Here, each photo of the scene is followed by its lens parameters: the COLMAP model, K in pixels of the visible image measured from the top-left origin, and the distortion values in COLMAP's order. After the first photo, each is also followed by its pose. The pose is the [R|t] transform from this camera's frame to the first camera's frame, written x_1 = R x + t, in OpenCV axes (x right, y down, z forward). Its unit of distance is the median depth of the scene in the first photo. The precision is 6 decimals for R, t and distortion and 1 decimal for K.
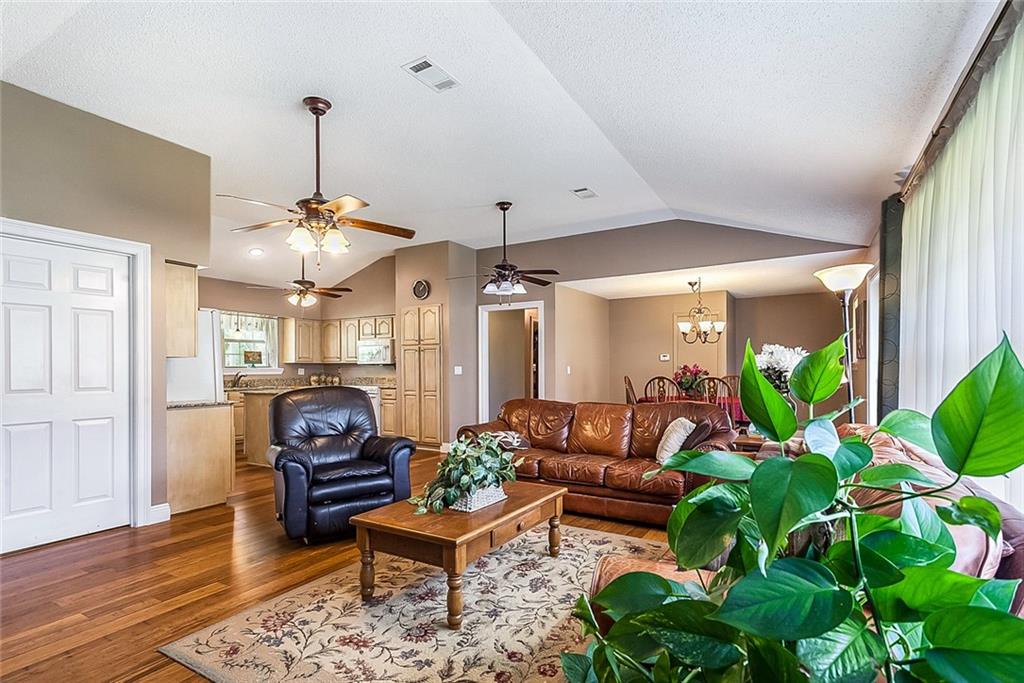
lens RADIAL K [[498.0, 0, 512.6], [0, 498.0, 370.7], [0, 0, 1]] dist [0.001746, 0.000341]
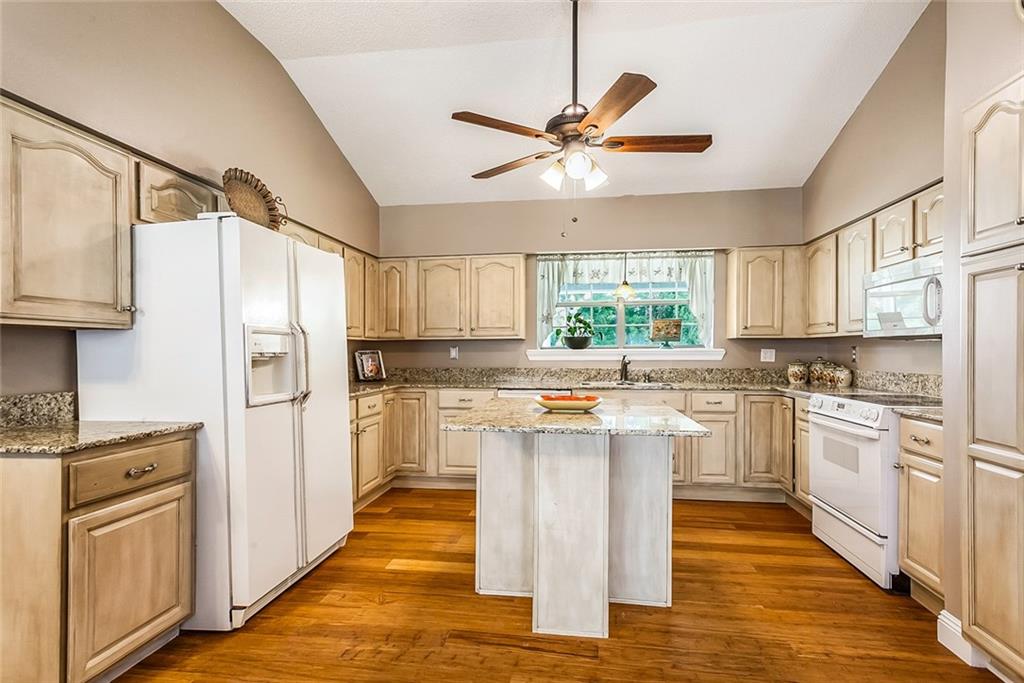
lens RADIAL K [[488.7, 0, 512.0], [0, 488.7, 341.5], [0, 0, 1]] dist [0.005959, 0.000731]
pose [[0.383088, -0.014635, -0.923596, -0.071847], [-0.003580, 0.999843, -0.017327, -0.002836], [0.923705, 0.009944, 0.382975, 0.593306]]
